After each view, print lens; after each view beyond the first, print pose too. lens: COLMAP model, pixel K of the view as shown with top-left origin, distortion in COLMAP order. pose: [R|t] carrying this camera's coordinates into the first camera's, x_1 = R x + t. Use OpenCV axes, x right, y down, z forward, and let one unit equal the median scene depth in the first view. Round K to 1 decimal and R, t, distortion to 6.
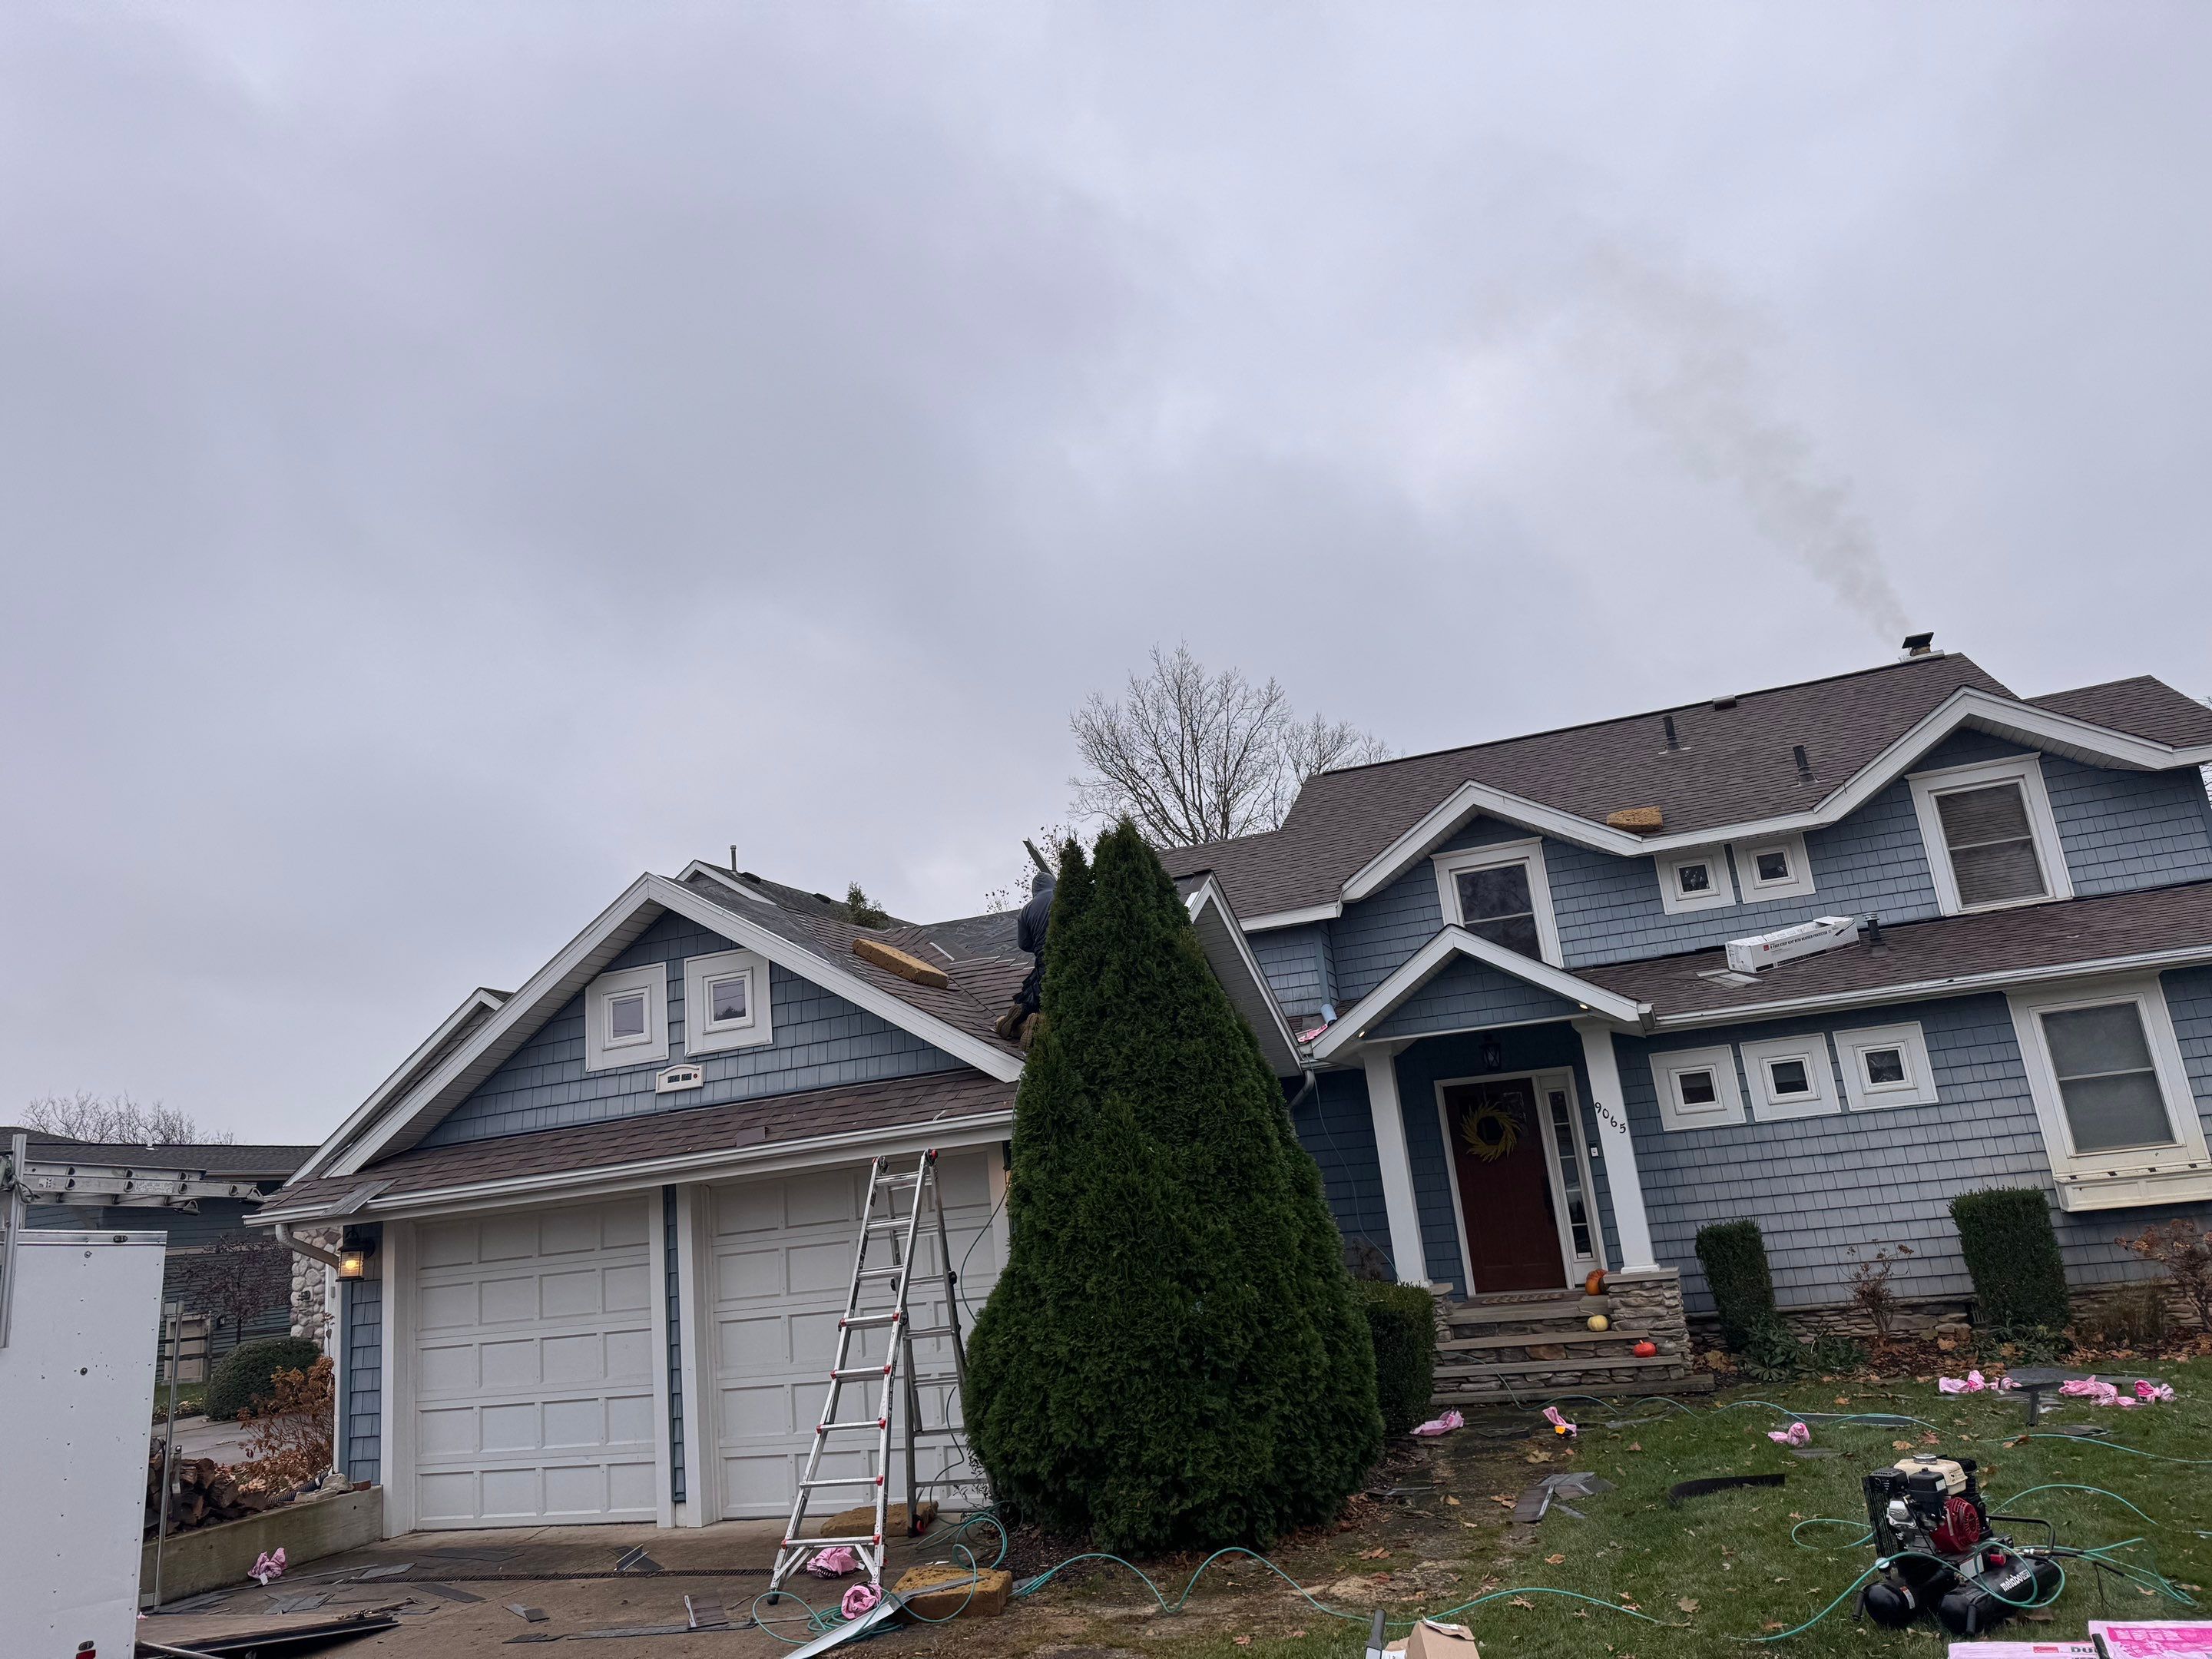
lens RADIAL K [[1535.2, 0, 1097.8], [0, 1535.2, 801.2], [0, 0, 1]] dist [0.098378, -0.132409]
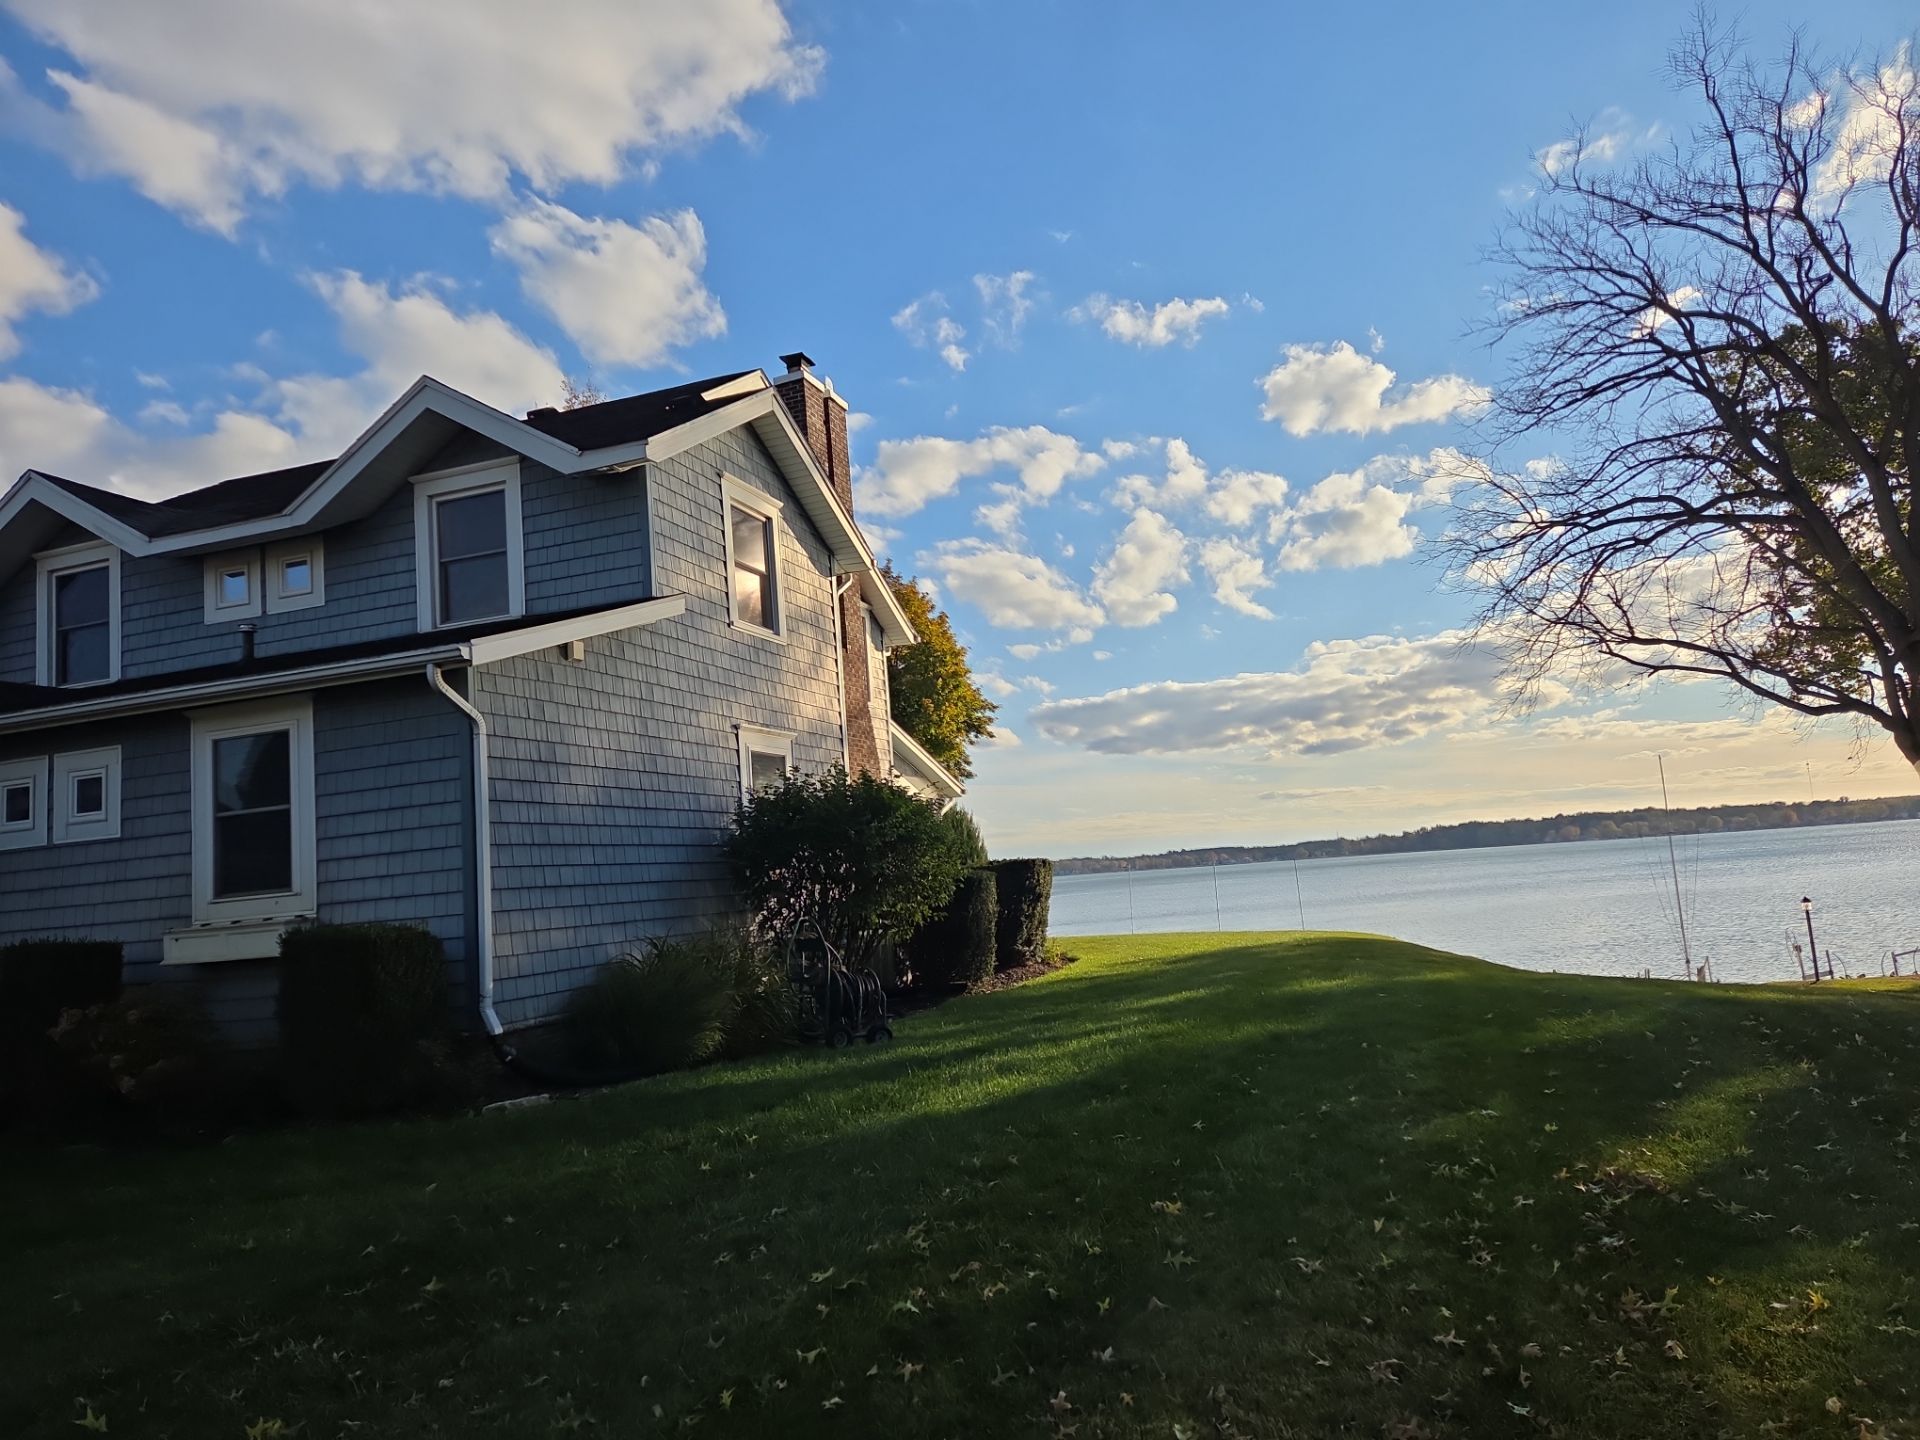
lens RADIAL K [[1273.2, 0, 1020.1], [0, 1273.2, 674.9], [0, 0, 1]] dist [0.037880, 0.001277]
pose [[0.999519, 0.031015, 0.000188, 1.056158], [-0.030871, 0.994270, 0.102339, 0.011537], [0.002987, -0.102296, 0.994750, 0.287040]]
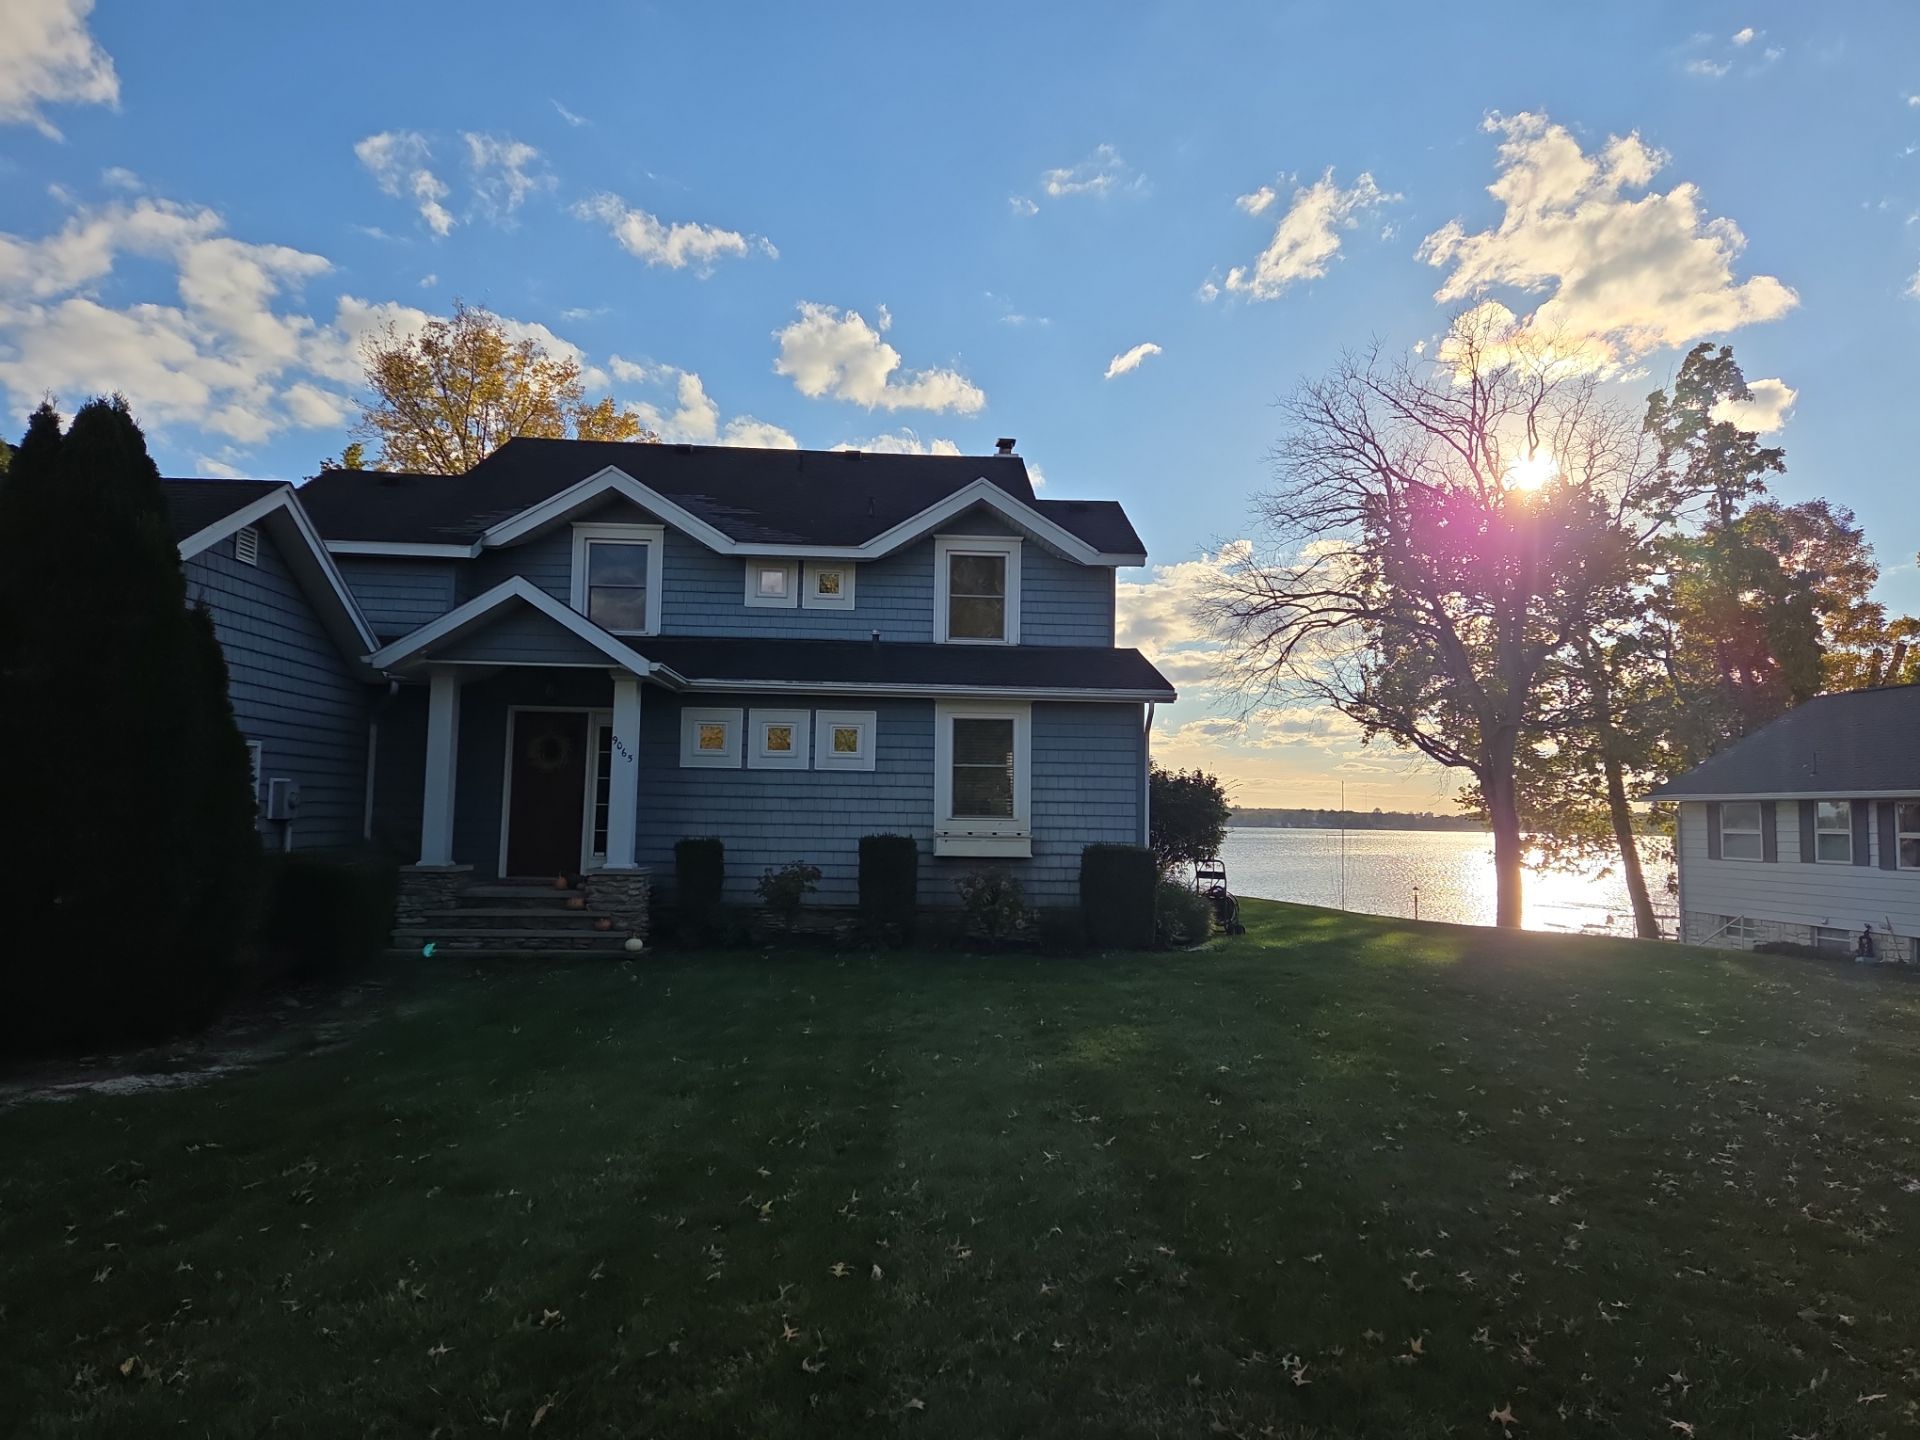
lens RADIAL K [[1268.0, 0, 993.5], [0, 1268.0, 716.5], [0, 0, 1]] dist [0.077008, -0.056006]
pose [[0.905375, 0.148118, 0.397942, 0.186374], [-0.212267, 0.969559, 0.122058, -0.010660], [-0.367749, -0.194978, 0.909255, -0.037541]]
